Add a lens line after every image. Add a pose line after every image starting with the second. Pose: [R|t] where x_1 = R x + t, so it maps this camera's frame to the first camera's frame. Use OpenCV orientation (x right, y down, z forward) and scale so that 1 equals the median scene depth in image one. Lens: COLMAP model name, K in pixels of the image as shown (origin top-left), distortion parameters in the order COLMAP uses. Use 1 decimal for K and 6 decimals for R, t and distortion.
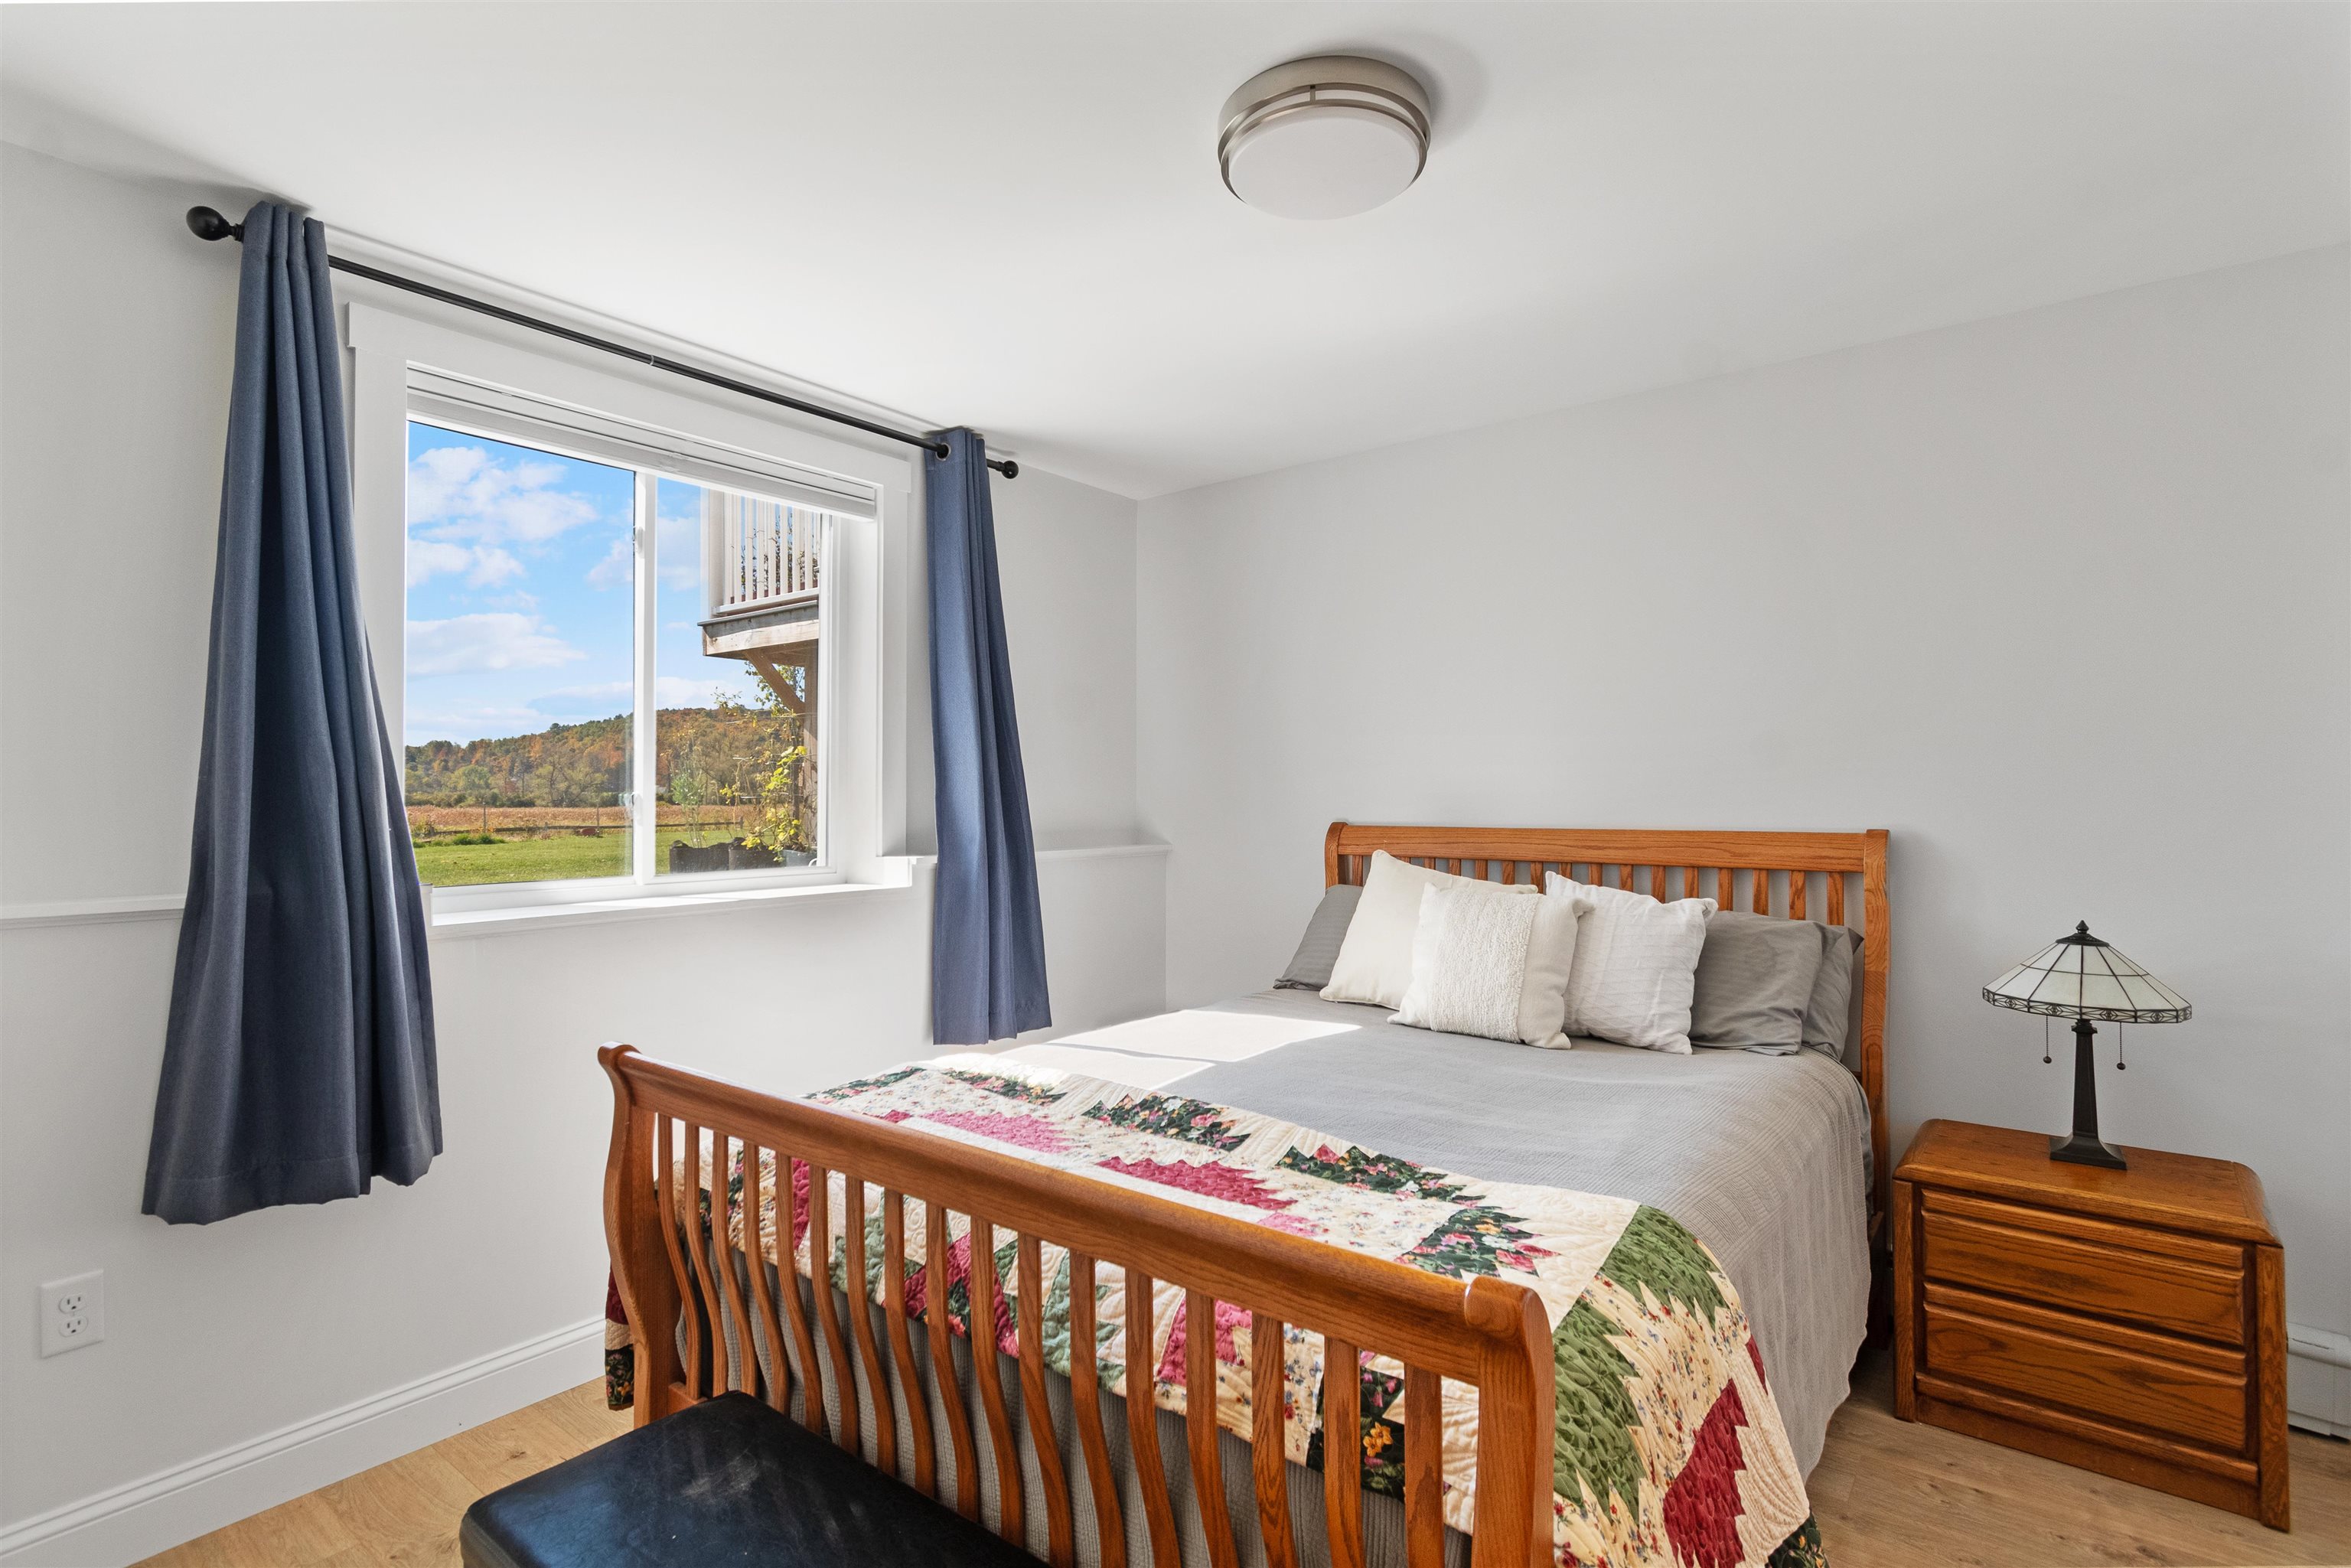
lens RADIAL K [[1120.2, 0, 1181.0], [0, 1120.2, 790.5], [0, 0, 1]] dist [0.008216, -0.007708]
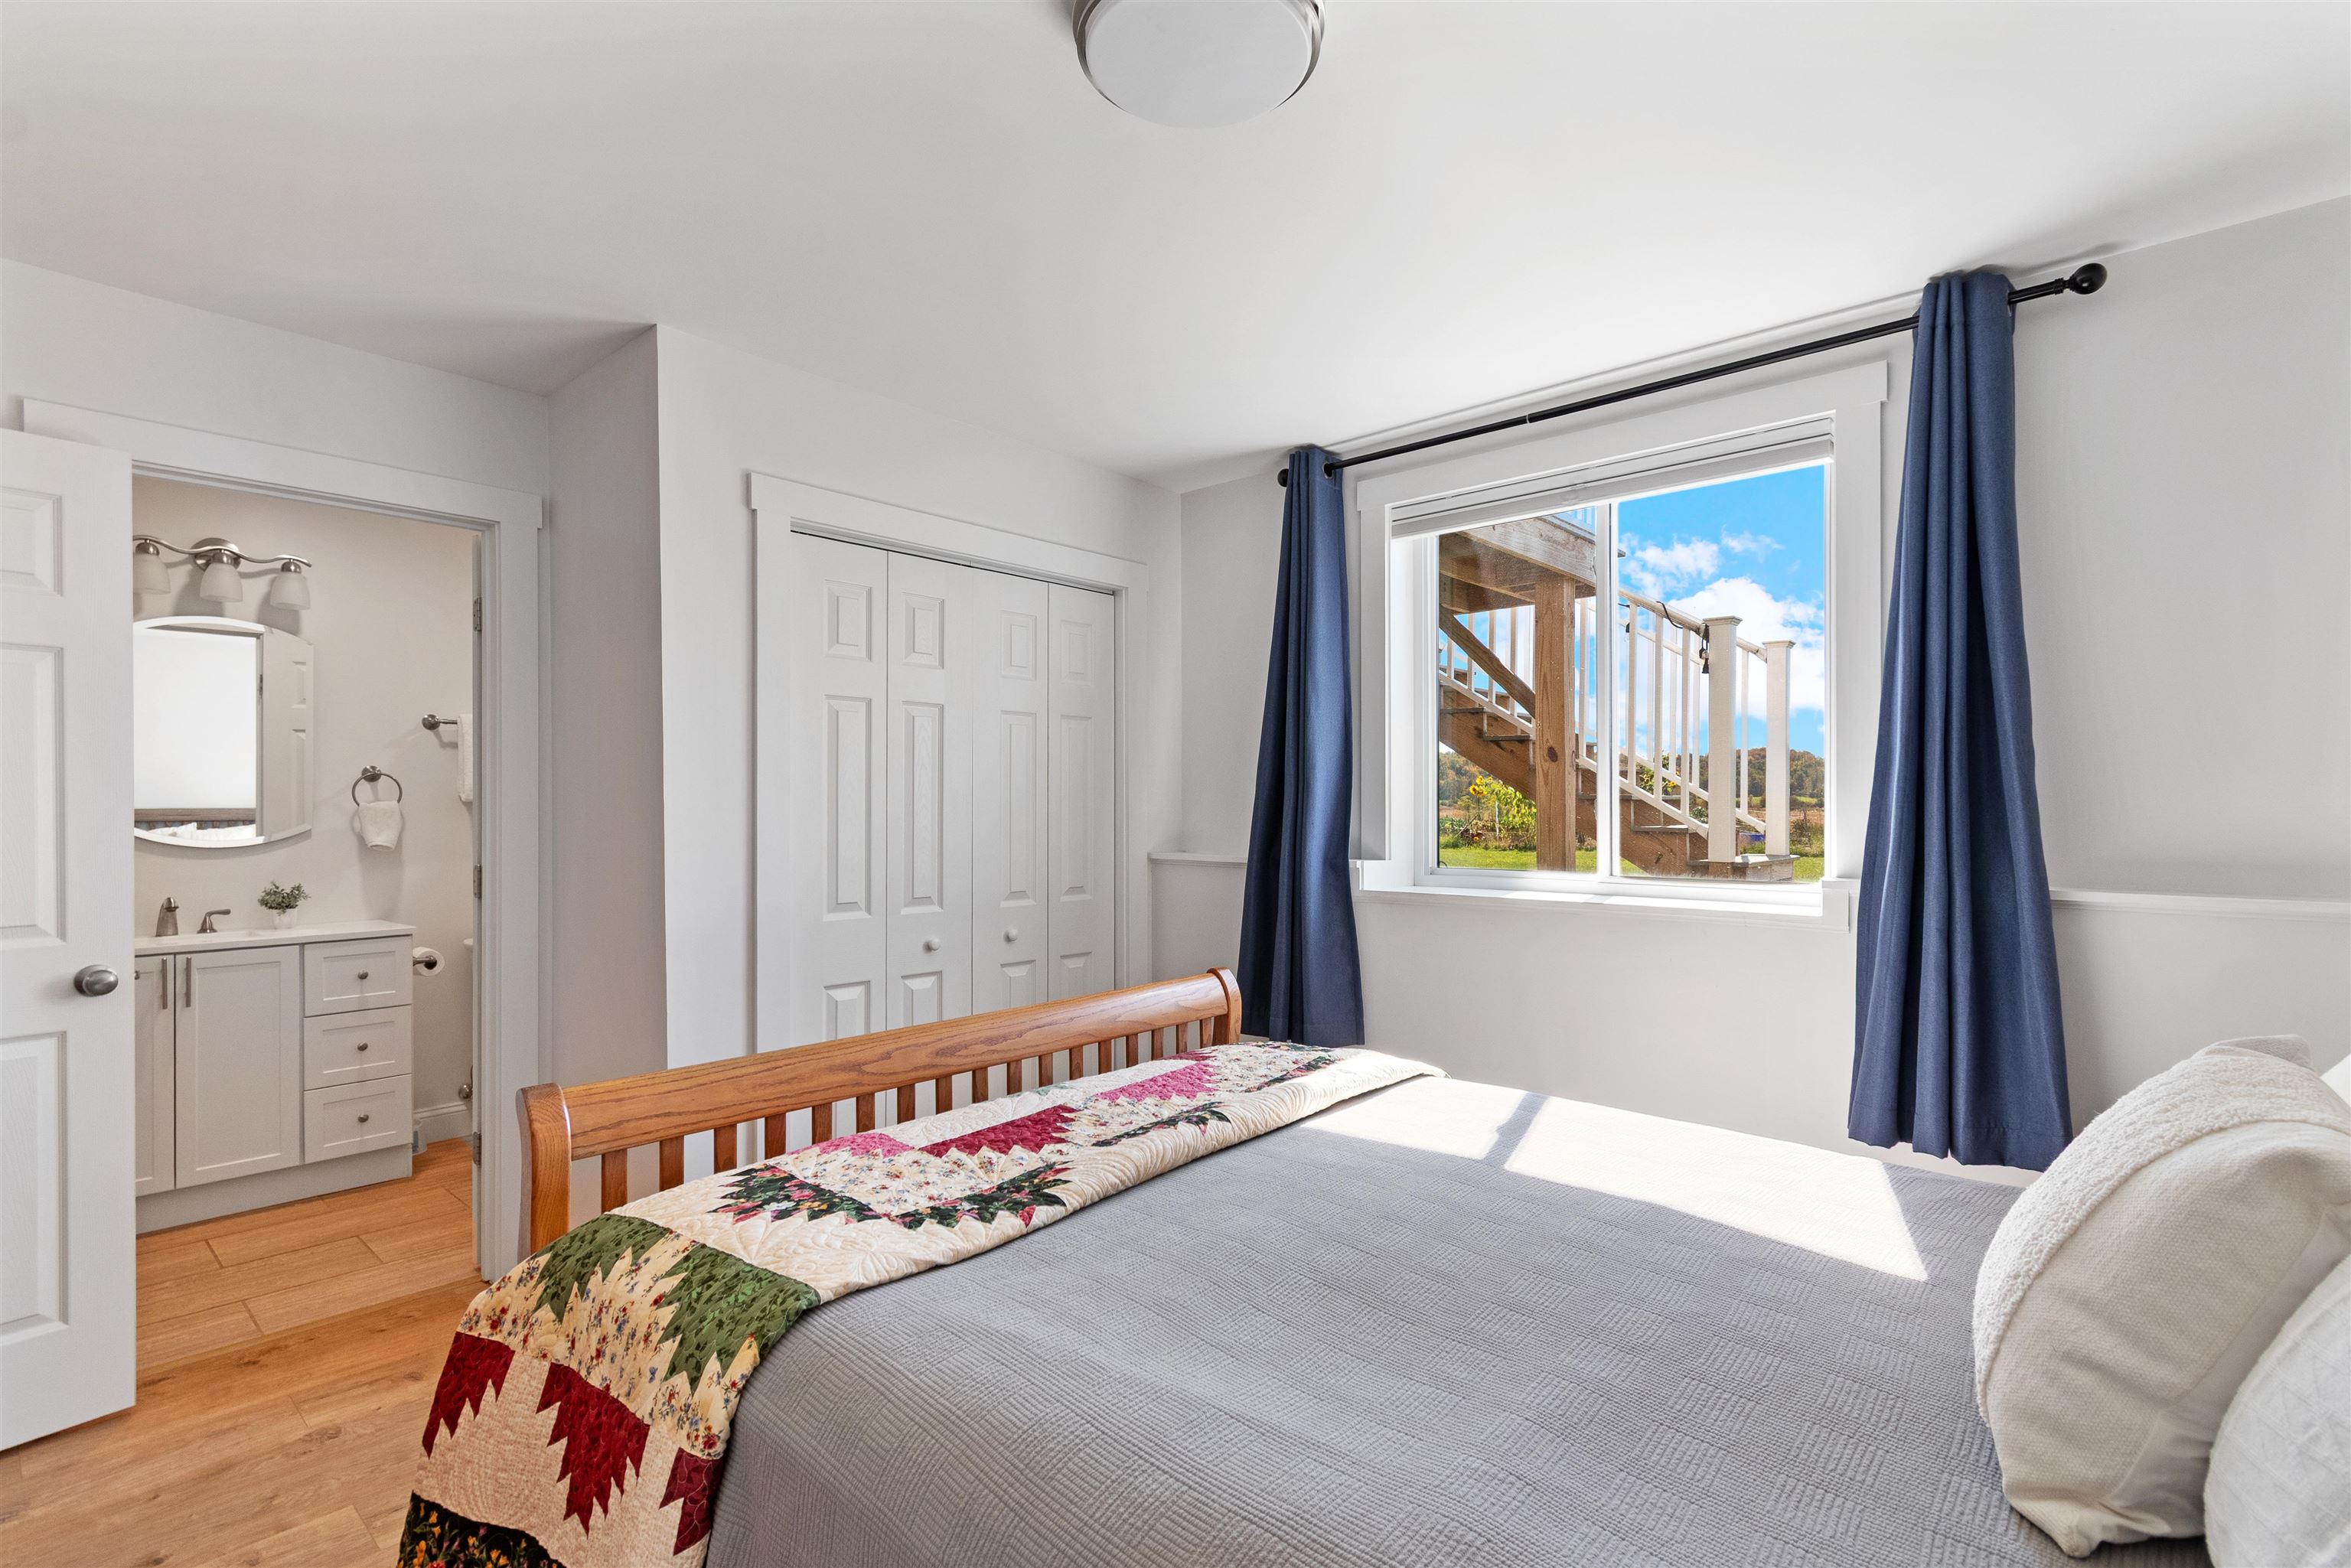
lens RADIAL K [[1065.8, 0, 1165.0], [0, 1065.8, 795.9], [0, 0, 1]] dist [-0.000043, -0.000577]
pose [[-0.058399, -0.003893, -0.998286, 1.048868], [0.007932, 0.999959, -0.004364, 0.001882], [0.998262, -0.008174, -0.058366, 1.151239]]
